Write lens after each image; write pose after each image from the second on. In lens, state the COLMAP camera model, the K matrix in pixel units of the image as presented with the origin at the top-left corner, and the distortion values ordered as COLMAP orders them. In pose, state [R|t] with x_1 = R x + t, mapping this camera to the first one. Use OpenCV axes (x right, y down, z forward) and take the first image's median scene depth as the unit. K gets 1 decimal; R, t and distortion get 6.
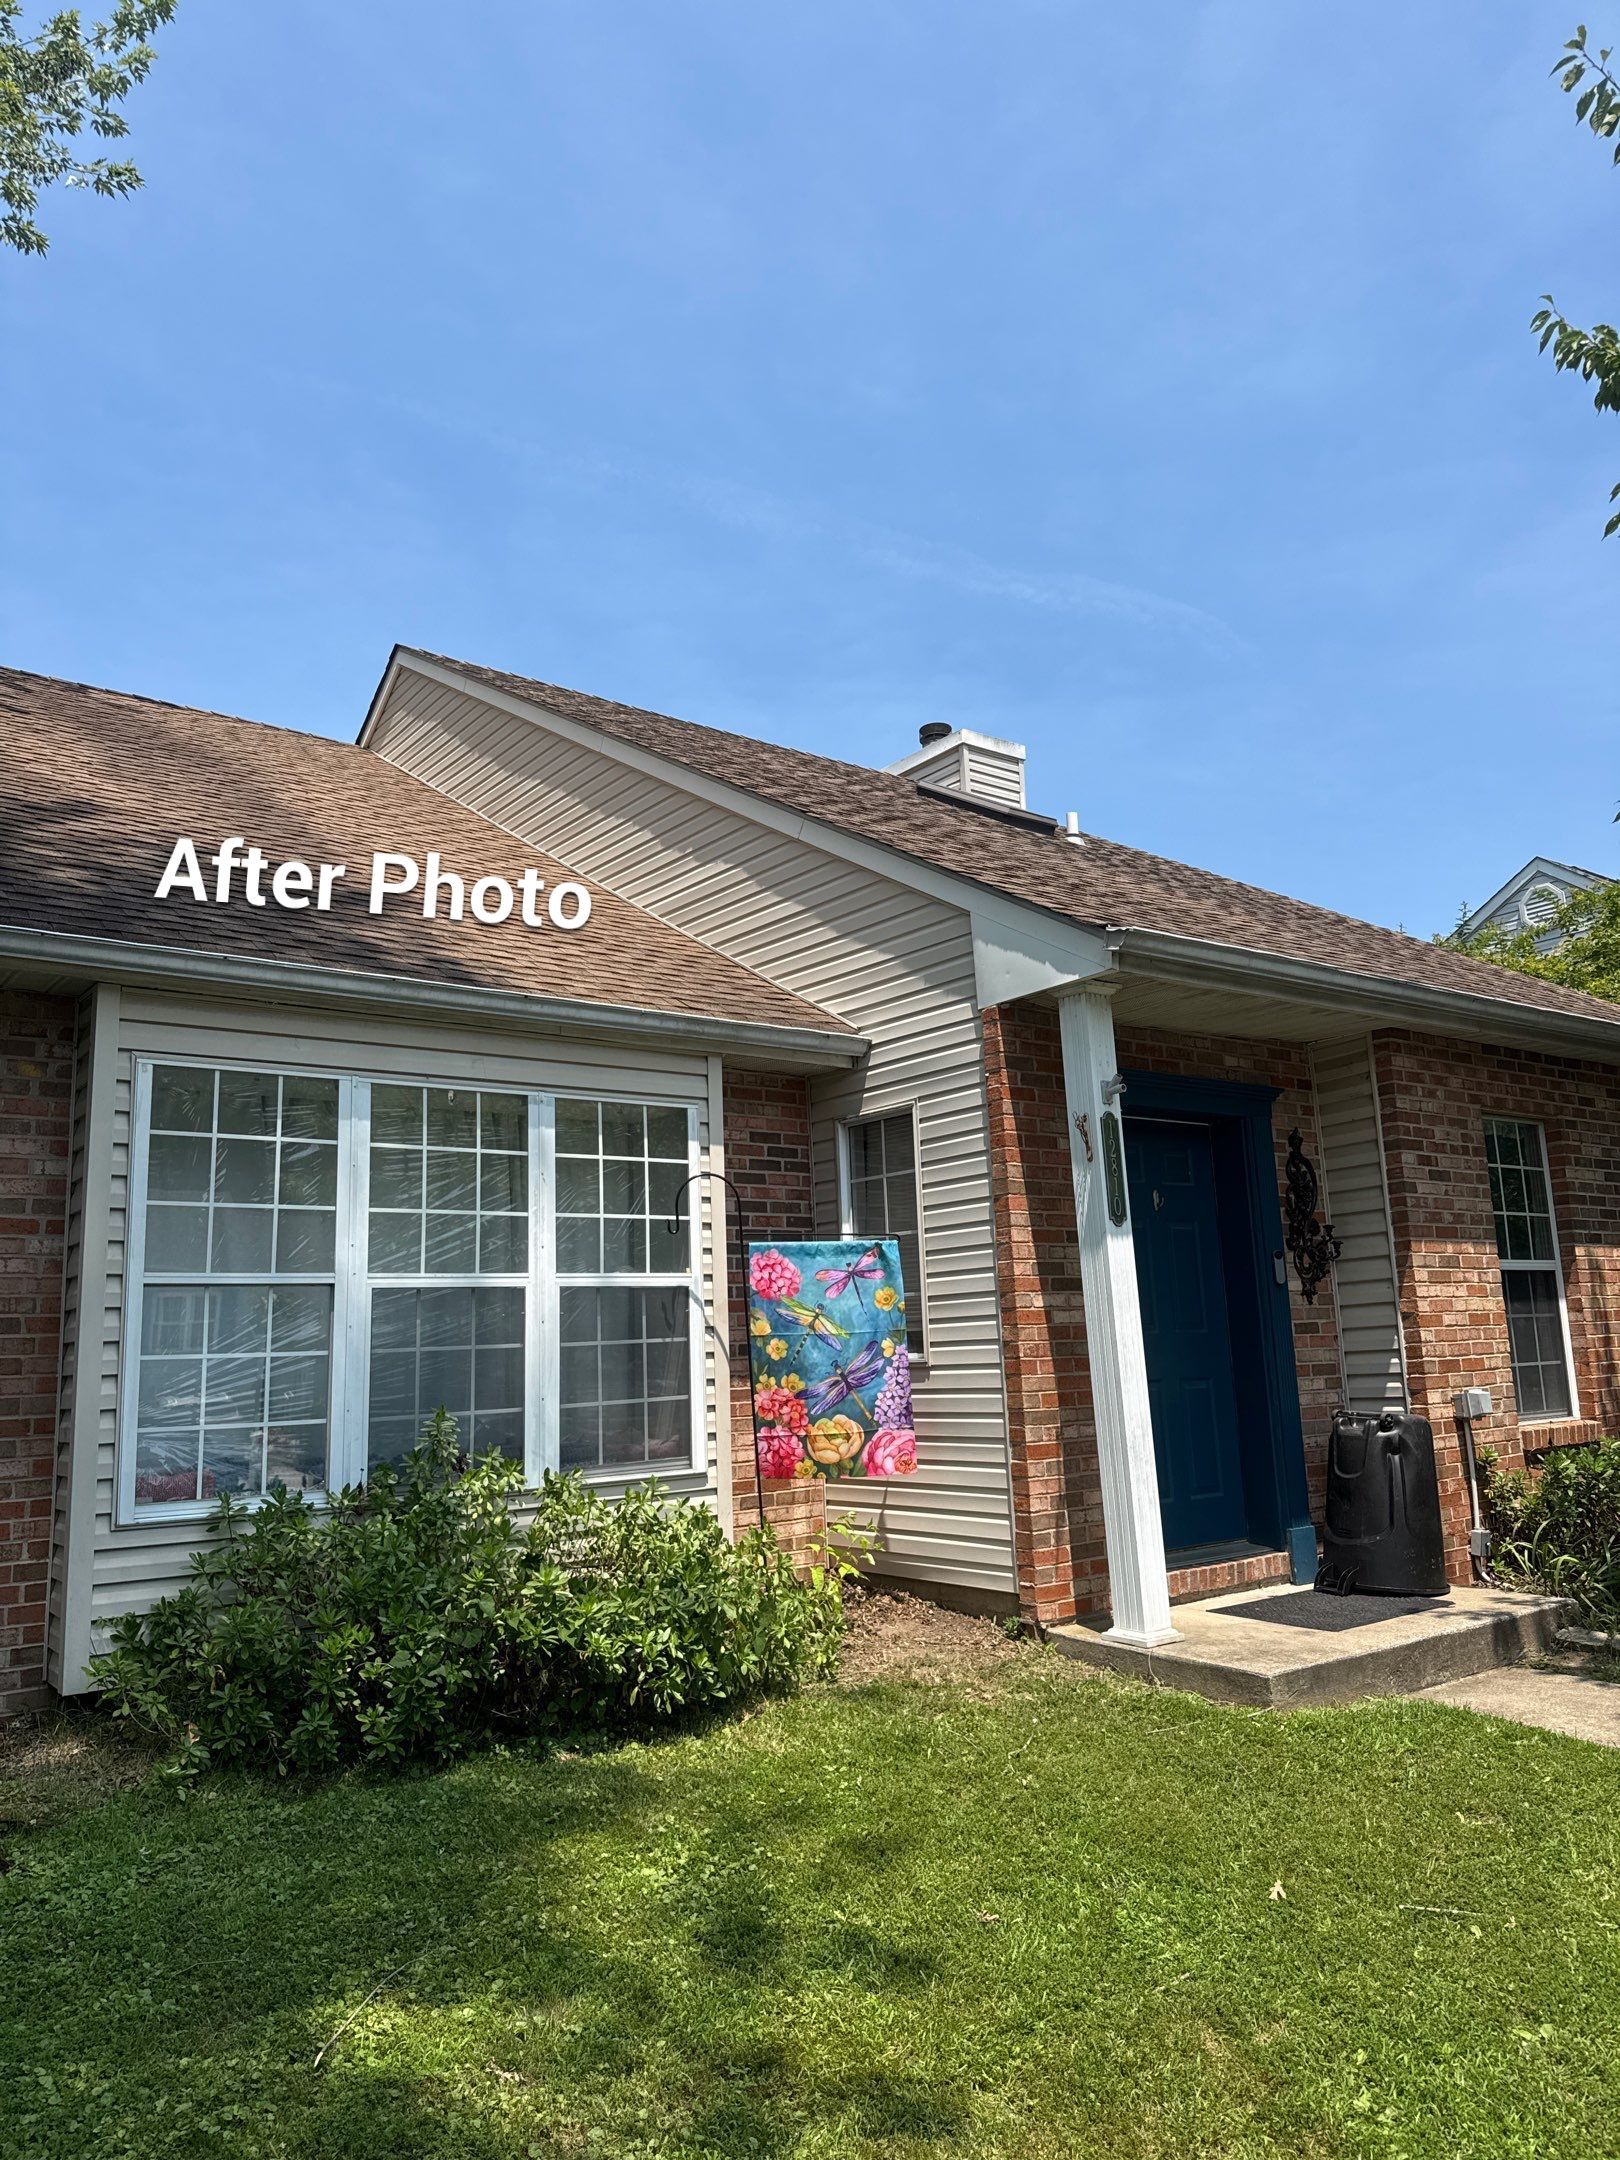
lens RADIAL K [[1551.6, 0, 805.0], [0, 1551.6, 1050.2], [0, 0, 1]] dist [0.052620, -0.055893]
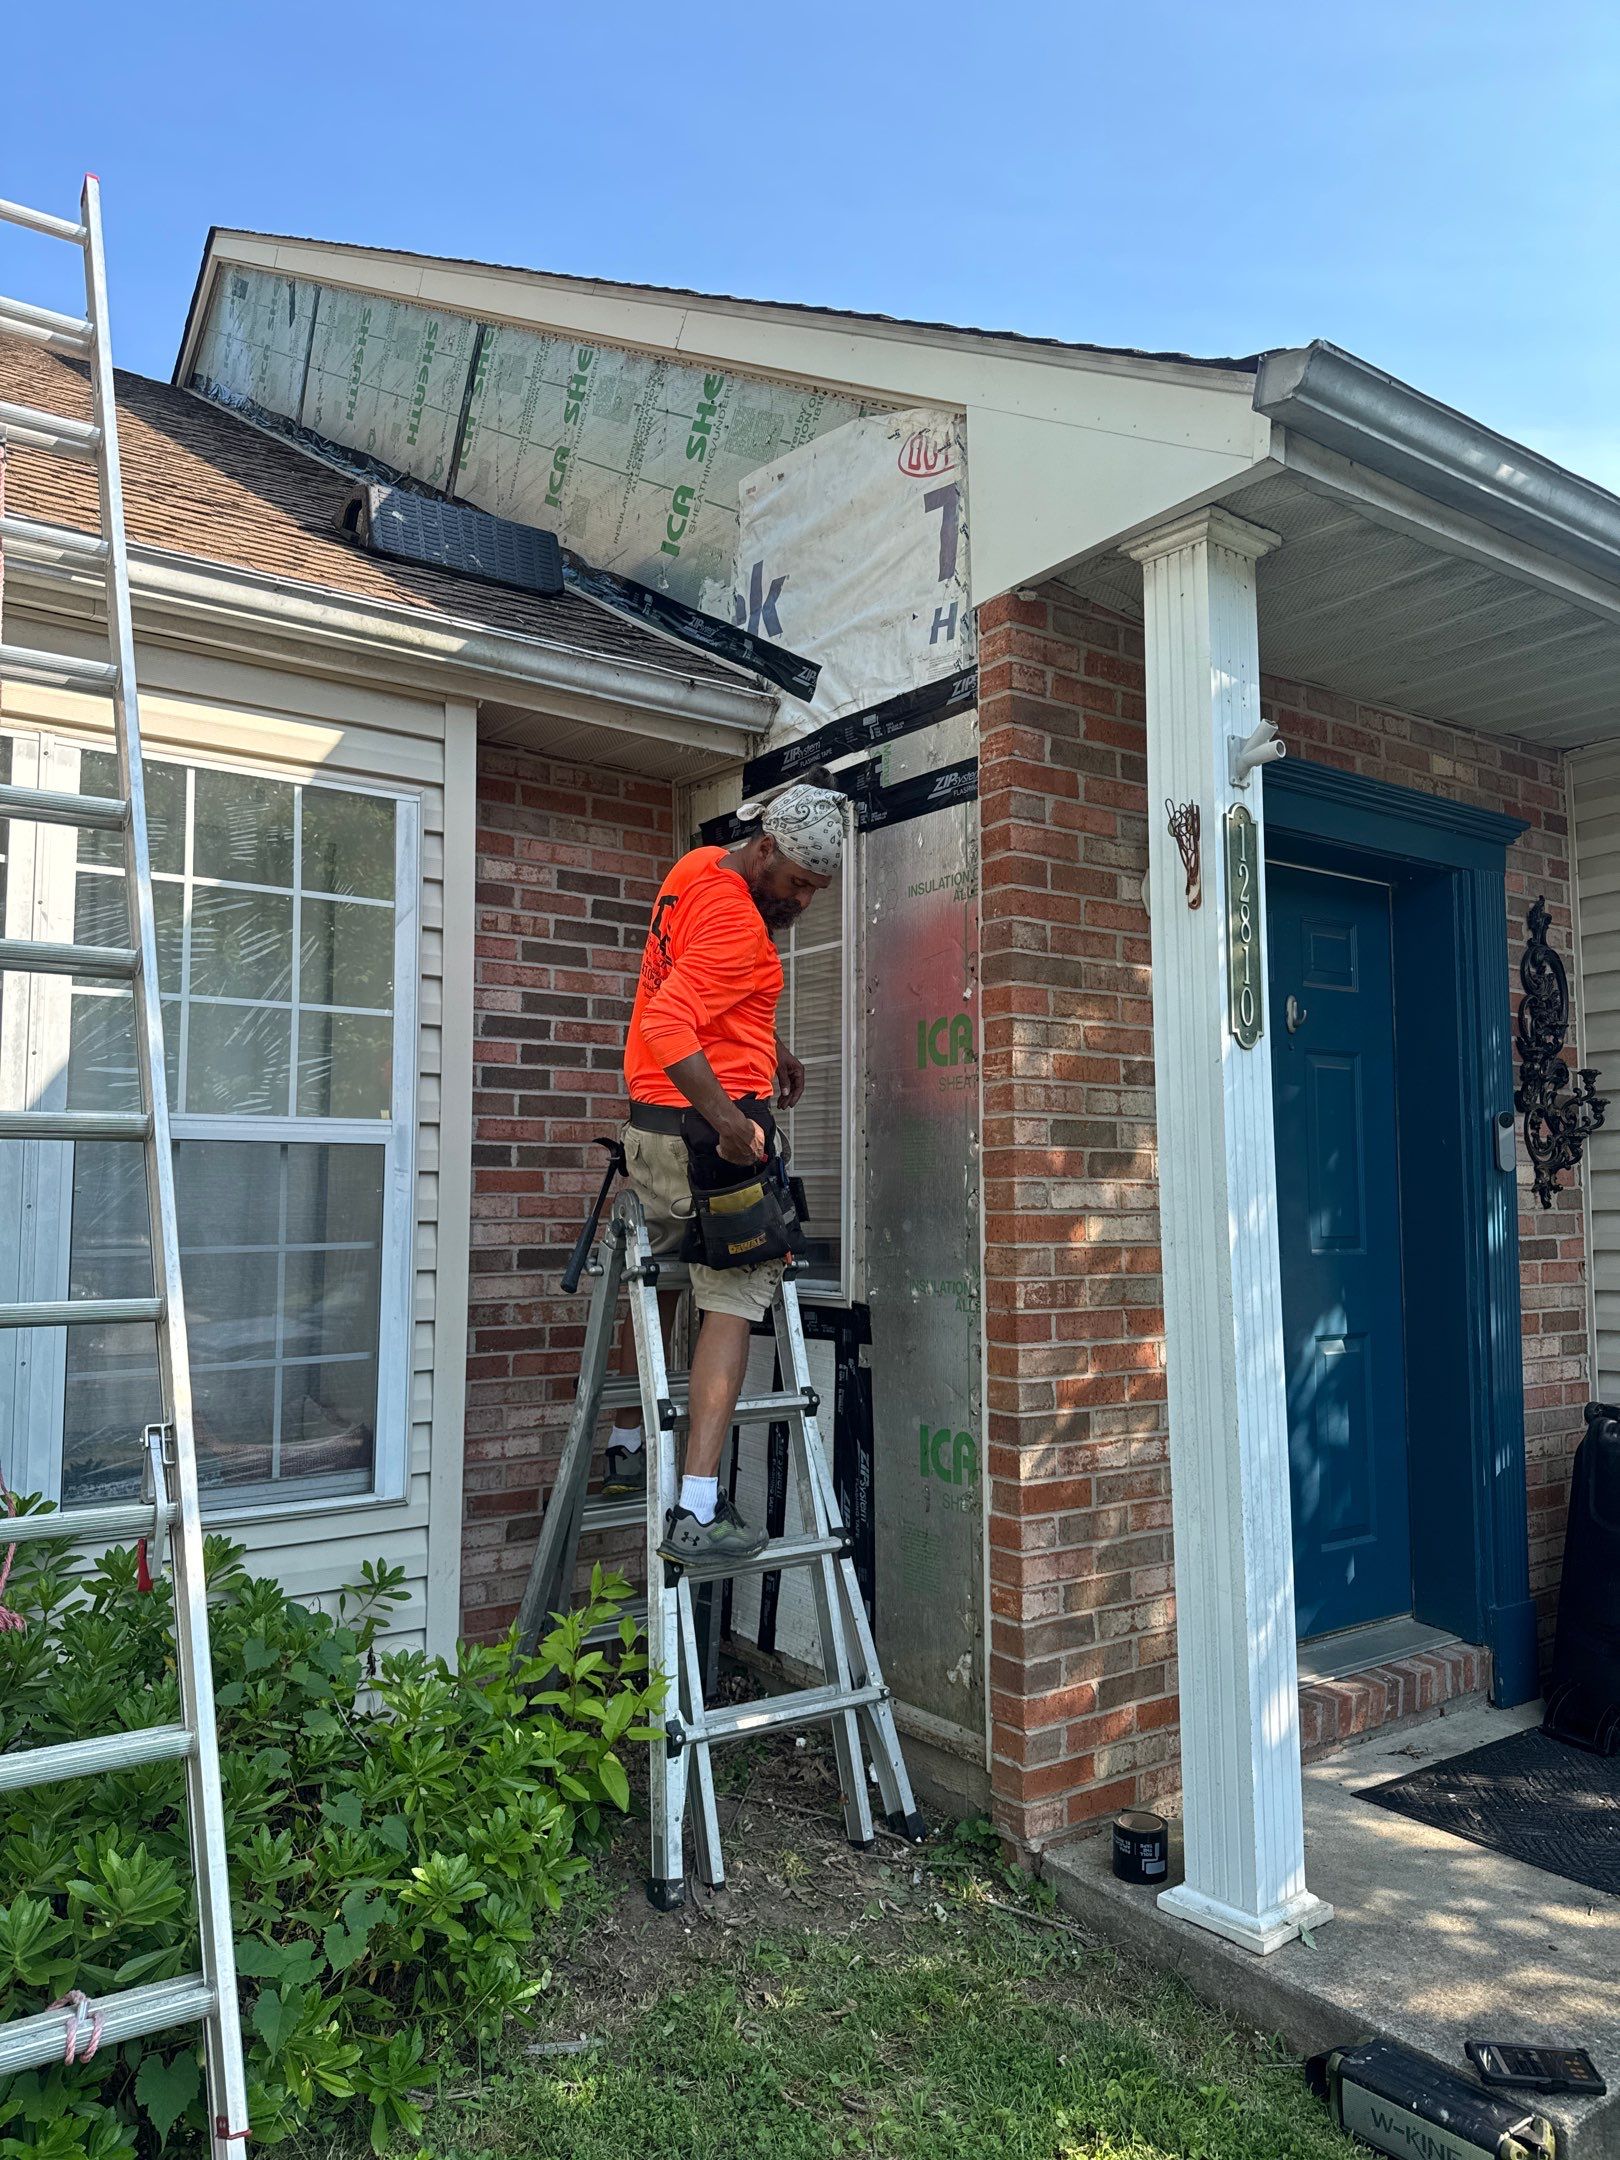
lens RADIAL K [[1551.6, 0, 795.1], [0, 1551.6, 1099.5], [0, 0, 1]] dist [0.052620, -0.055893]
pose [[0.999171, 0.032559, -0.024425, 0.064441], [-0.029252, 0.991689, 0.125293, 0.060832], [0.028301, -0.124474, 0.991819, 0.434828]]
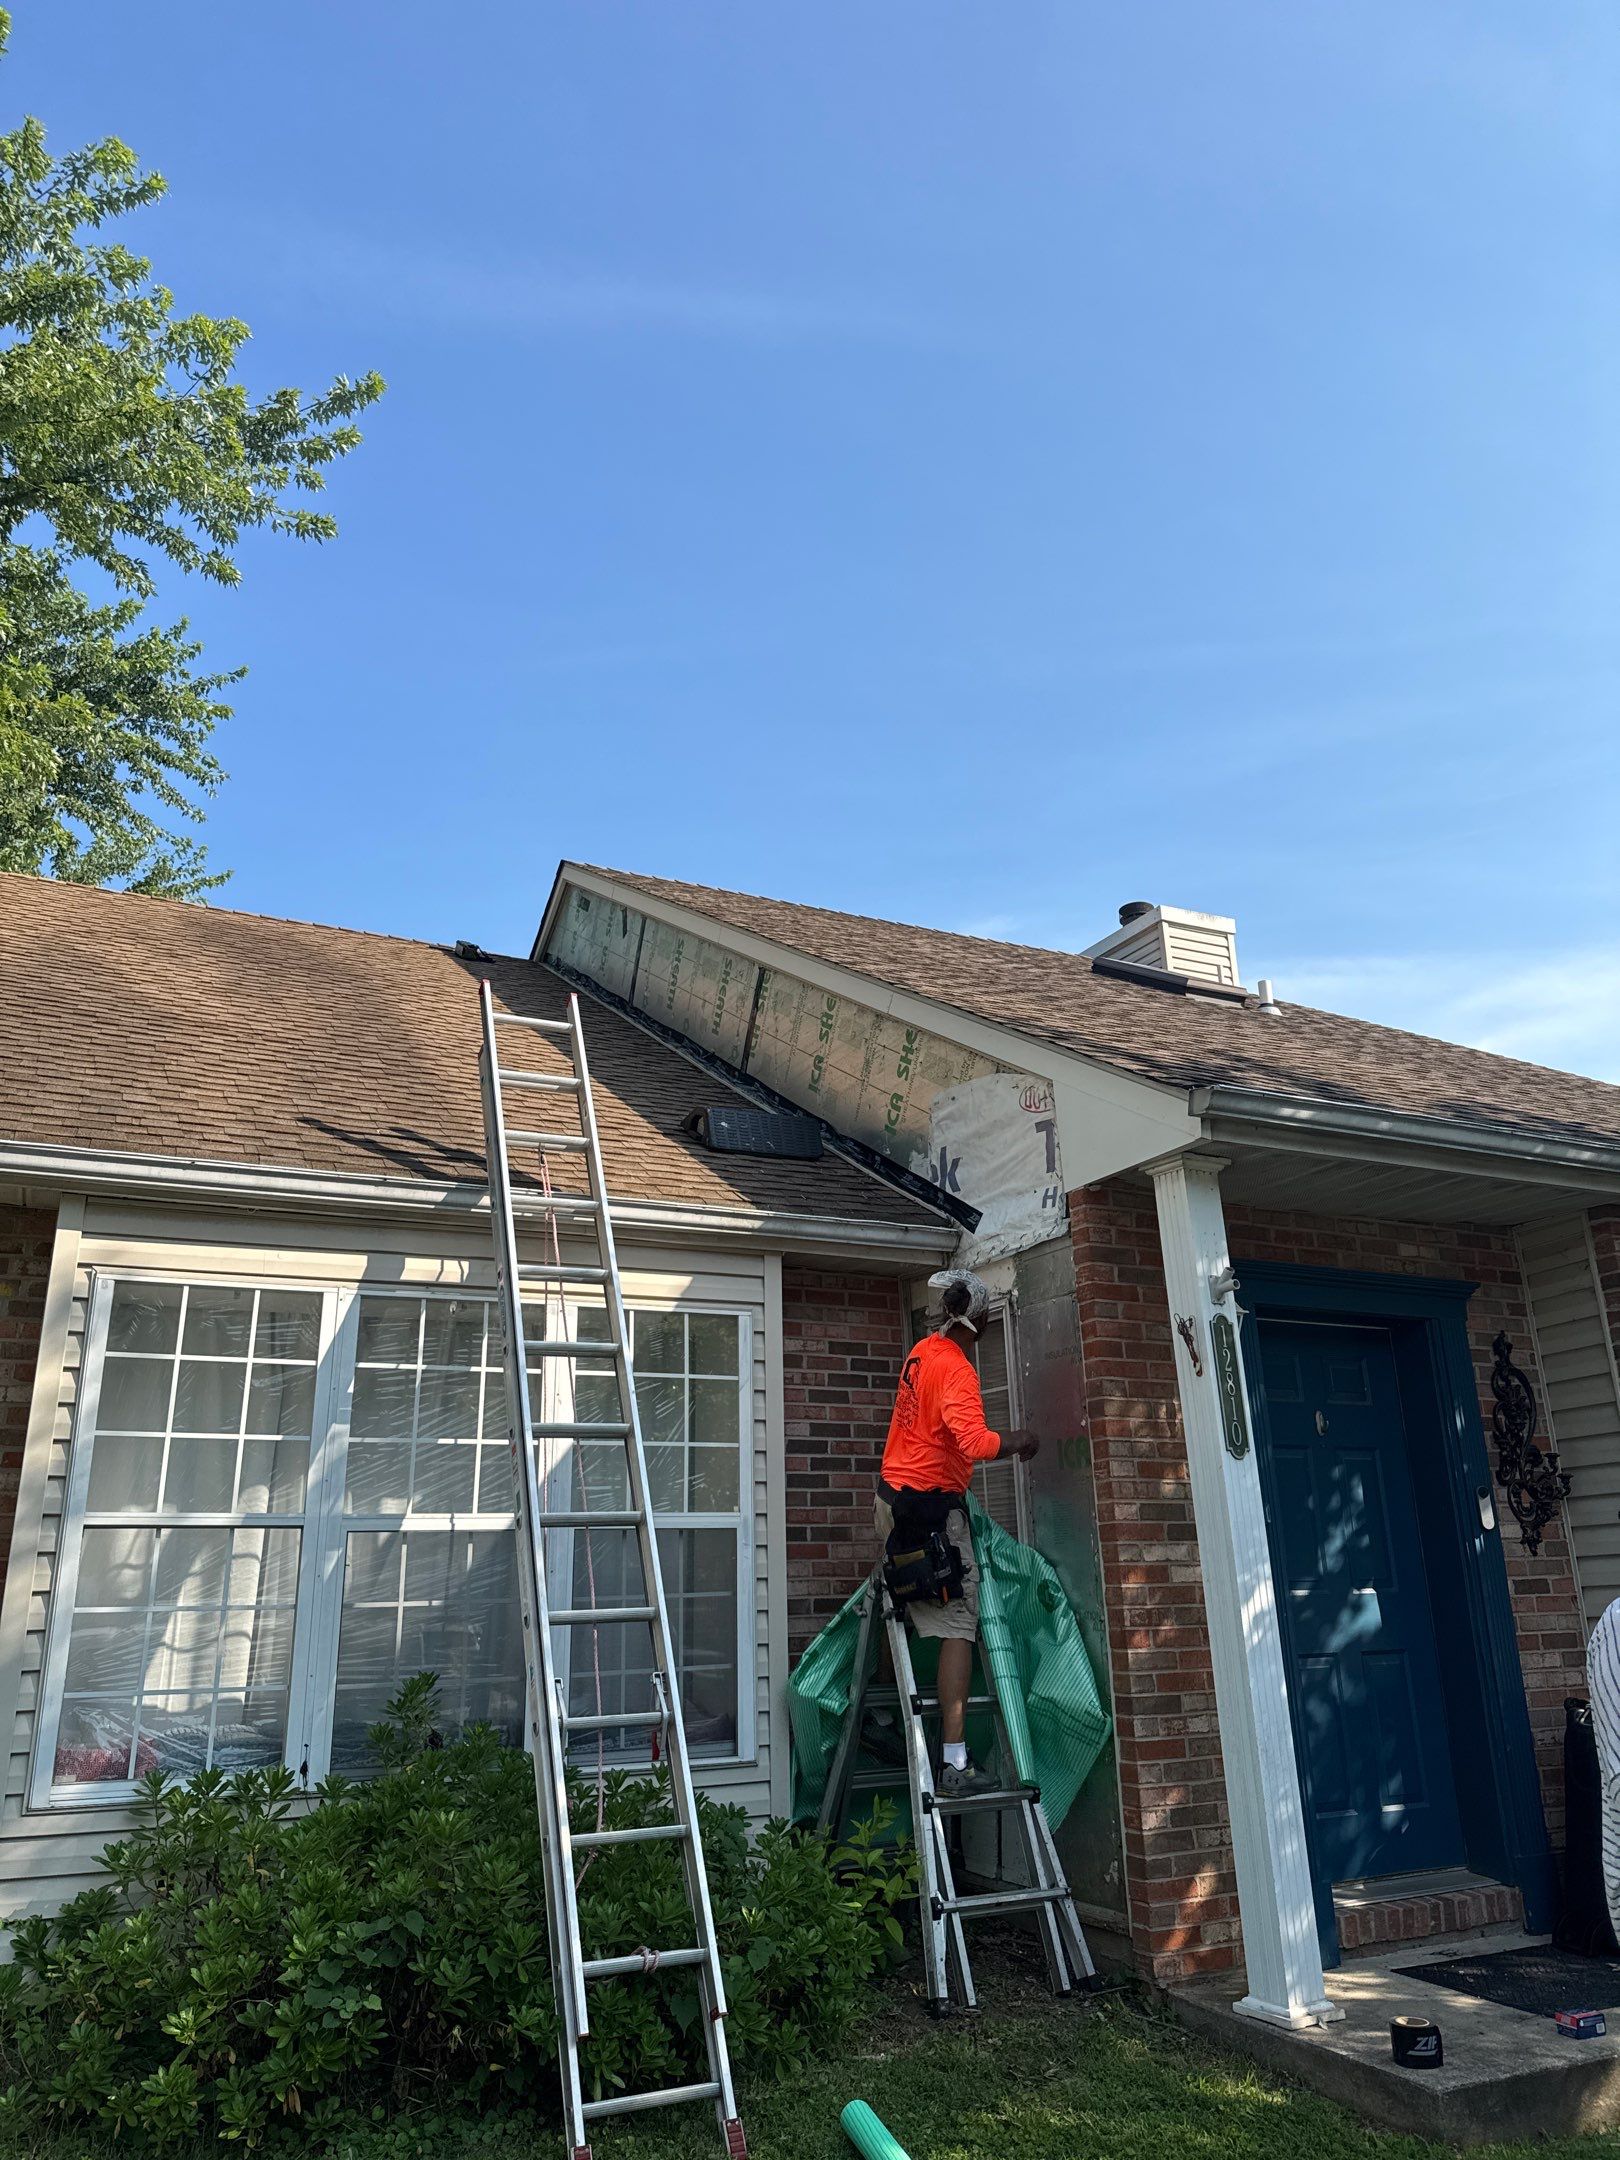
lens RADIAL K [[1551.6, 0, 771.6], [0, 1551.6, 1059.3], [0, 0, 1]] dist [0.052620, -0.055893]
pose [[0.980361, -0.048361, -0.191190, 0.107186], [0.023628, 0.991286, -0.129590, 0.006358], [0.195792, 0.122527, 0.972961, 0.114102]]
